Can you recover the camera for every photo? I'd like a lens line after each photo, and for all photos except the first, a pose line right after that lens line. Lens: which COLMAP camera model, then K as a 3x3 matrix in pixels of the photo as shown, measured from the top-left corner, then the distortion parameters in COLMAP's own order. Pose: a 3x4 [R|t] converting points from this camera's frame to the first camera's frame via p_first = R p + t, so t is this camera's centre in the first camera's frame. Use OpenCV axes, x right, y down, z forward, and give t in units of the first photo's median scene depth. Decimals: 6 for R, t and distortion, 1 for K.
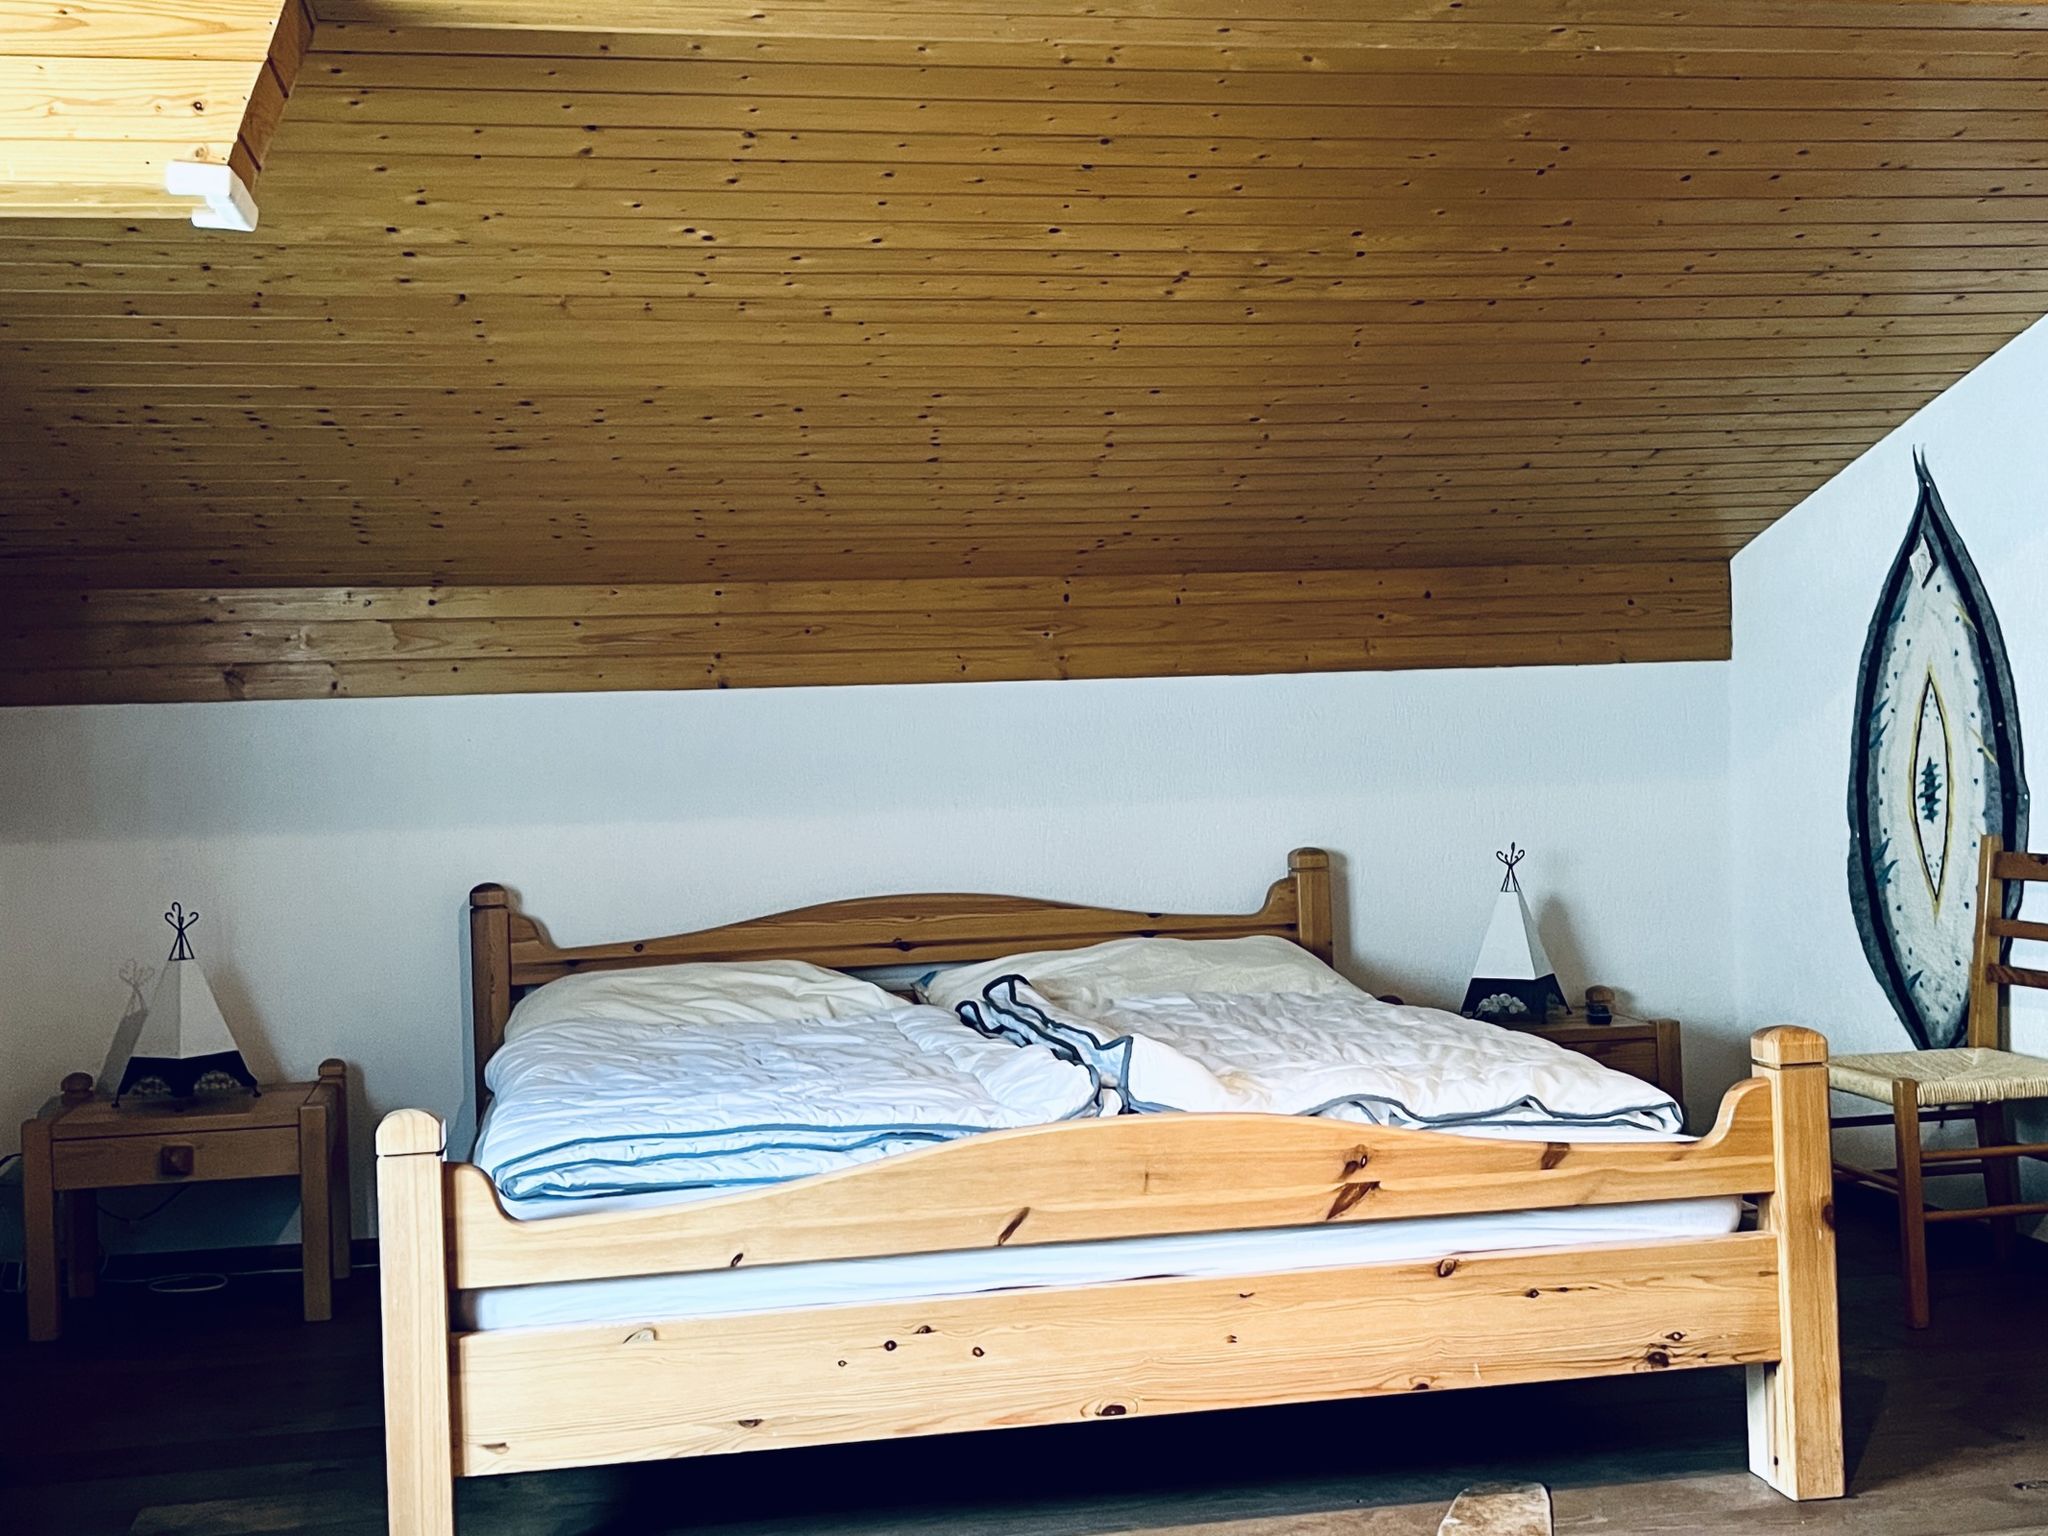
lens RADIAL K [[2220.7, 0, 1022.1], [0, 2220.7, 806.7], [0, 0, 1]] dist [0.205770, -0.554764]
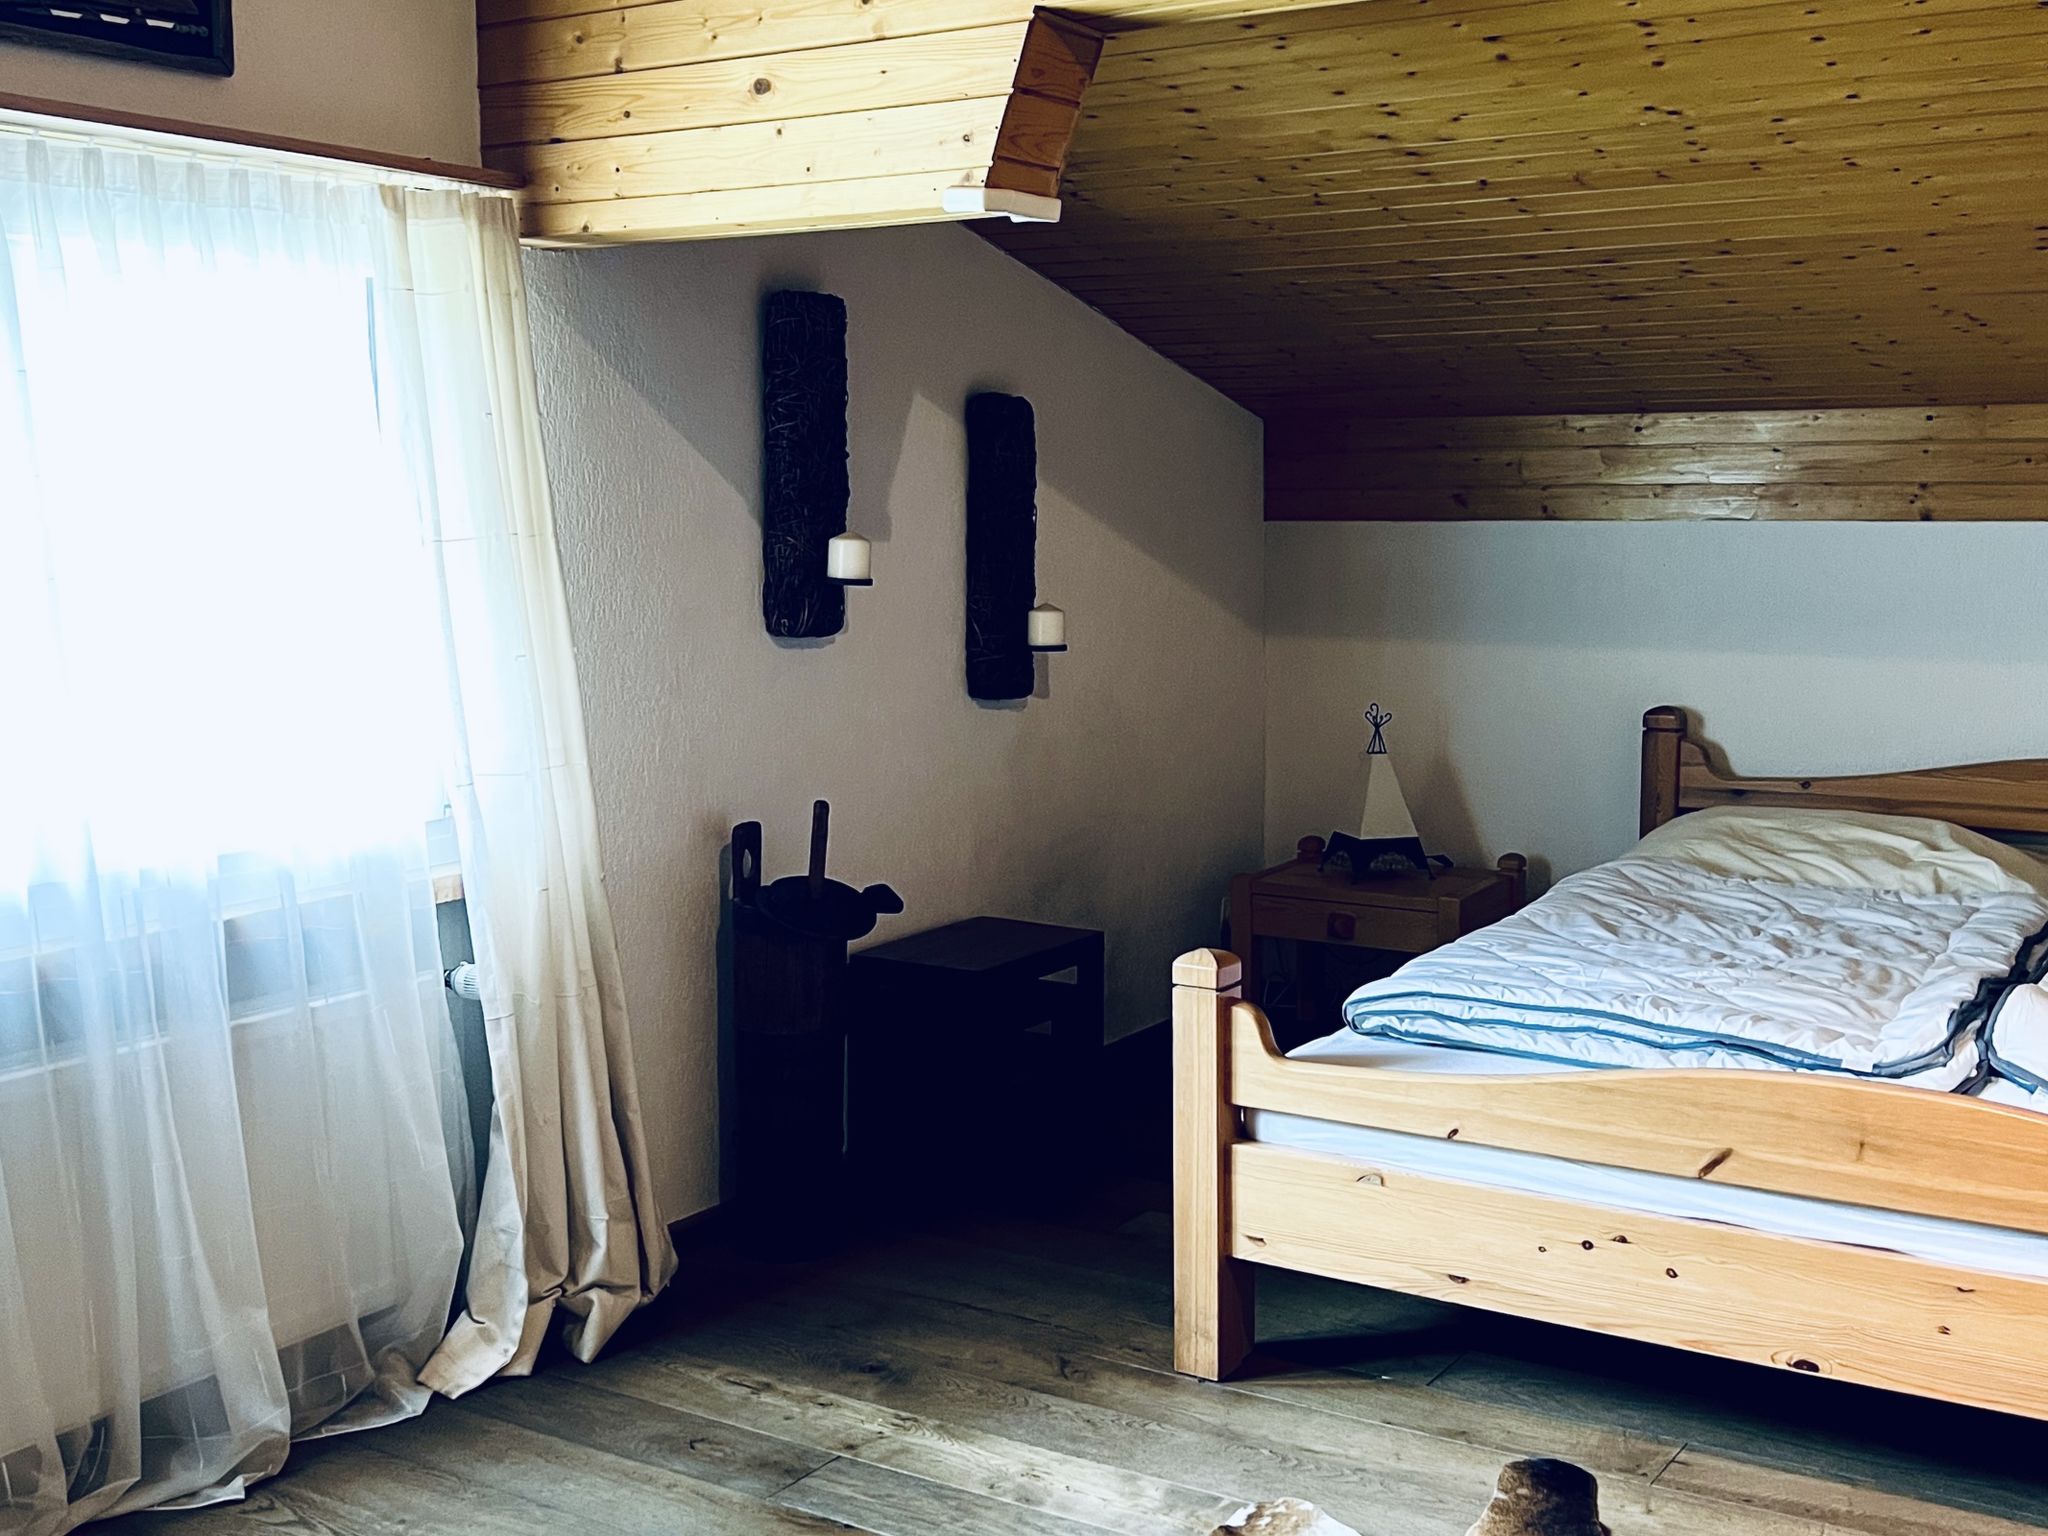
lens RADIAL K [[2220.7, 0, 1022.1], [0, 2220.7, 806.7], [0, 0, 1]] dist [0.205770, -0.554764]
pose [[0.752461, 0.122401, -0.647163, 0.363206], [-0.039485, 0.989196, 0.141181, -0.092106], [0.657452, -0.080680, 0.749165, 0.047764]]
